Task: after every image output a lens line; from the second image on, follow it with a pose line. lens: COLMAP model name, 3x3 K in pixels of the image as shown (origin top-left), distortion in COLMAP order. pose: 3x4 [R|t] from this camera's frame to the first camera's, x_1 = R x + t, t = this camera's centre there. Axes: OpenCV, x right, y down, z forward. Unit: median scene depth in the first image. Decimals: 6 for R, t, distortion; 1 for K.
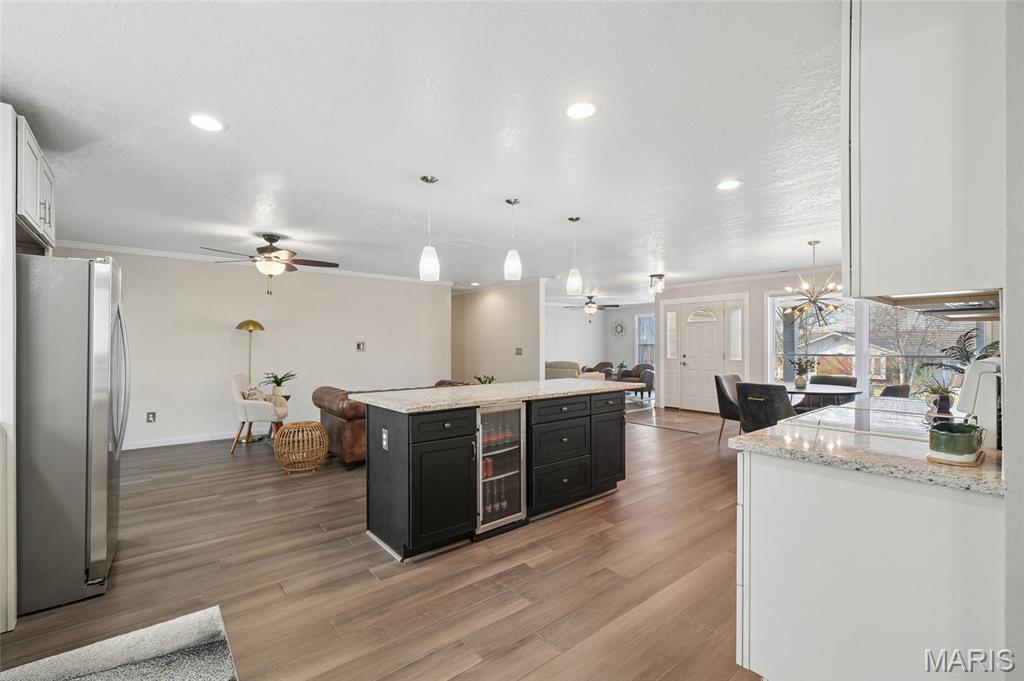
lens RADIAL K [[442.3, 0, 510.7], [0, 442.3, 345.7], [0, 0, 1]] dist [0.001349, 0.000041]
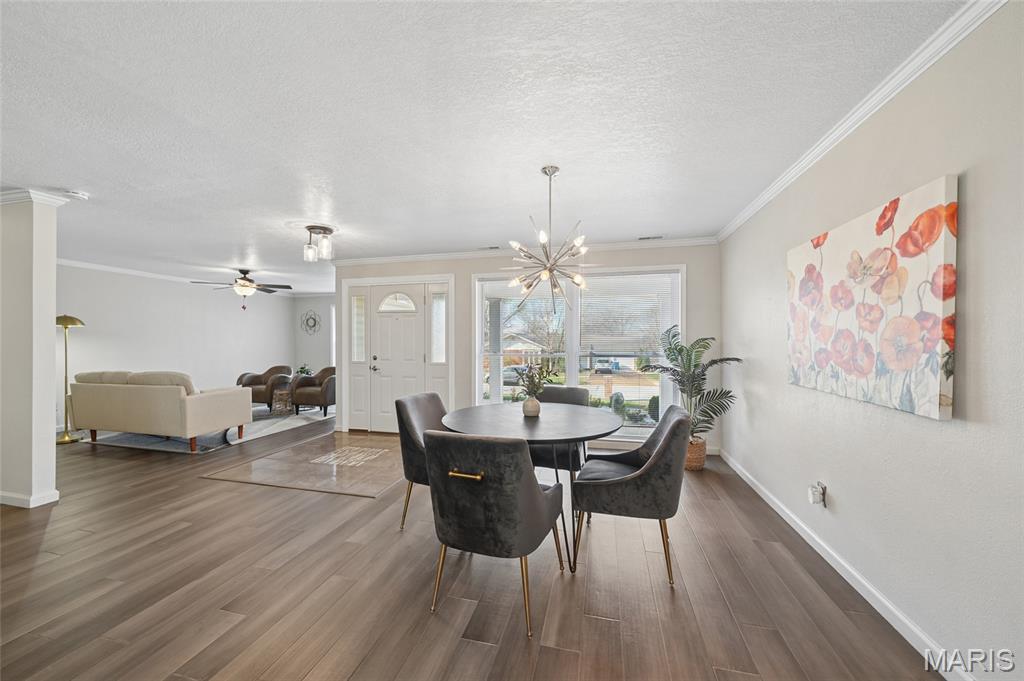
lens RADIAL K [[373.4, 0, 513.5], [0, 373.4, 340.2], [0, 0, 1]] dist [-0.007139, 0.000000]
pose [[0.798333, 0.004523, 0.602200, 0.226501], [0.000419, 0.999967, -0.008067, -0.000619], [-0.602216, 0.006693, 0.798305, 0.413670]]
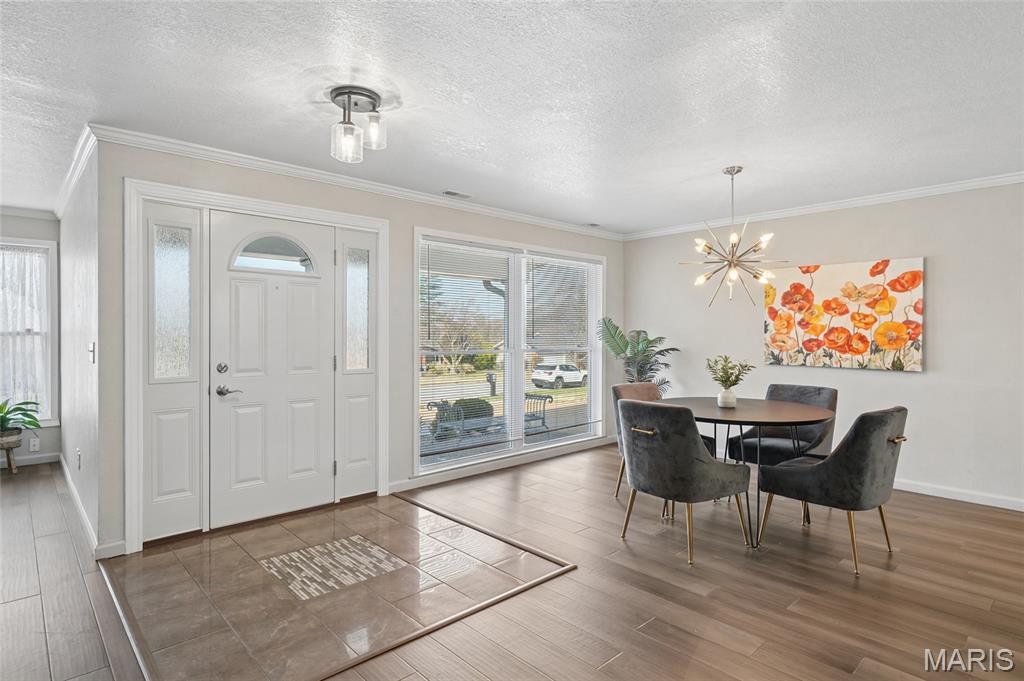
lens RADIAL K [[544.3, 0, 507.9], [0, 544.3, 336.8], [0, 0, 1]] dist [0.003202, 0.000903]
pose [[-0.065805, -0.003440, 0.997827, -0.034836], [0.000996, 0.999993, 0.003513, -0.001553], [-0.997832, 0.001225, -0.065801, 0.894115]]
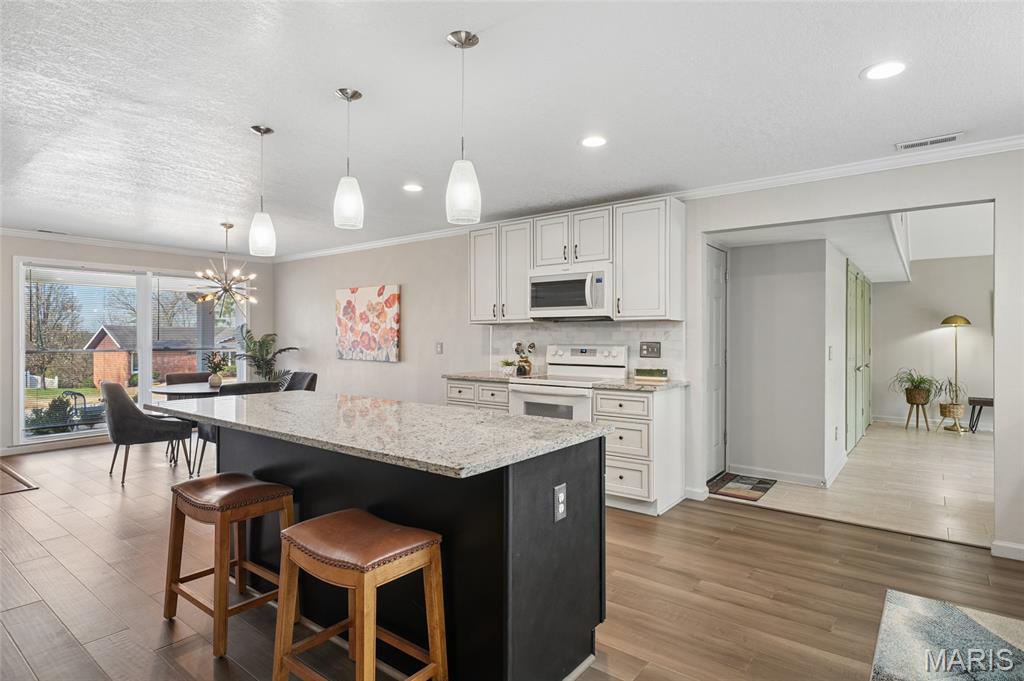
lens RADIAL K [[544.3, 0, 511.7], [0, 544.3, 338.0], [0, 0, 1]] dist [0.003202, 0.000903]
pose [[-0.218971, -0.004073, 0.975723, -0.351085], [0.004397, 0.999977, 0.005161, -0.003425], [-0.975722, 0.005420, -0.218948, 0.441647]]
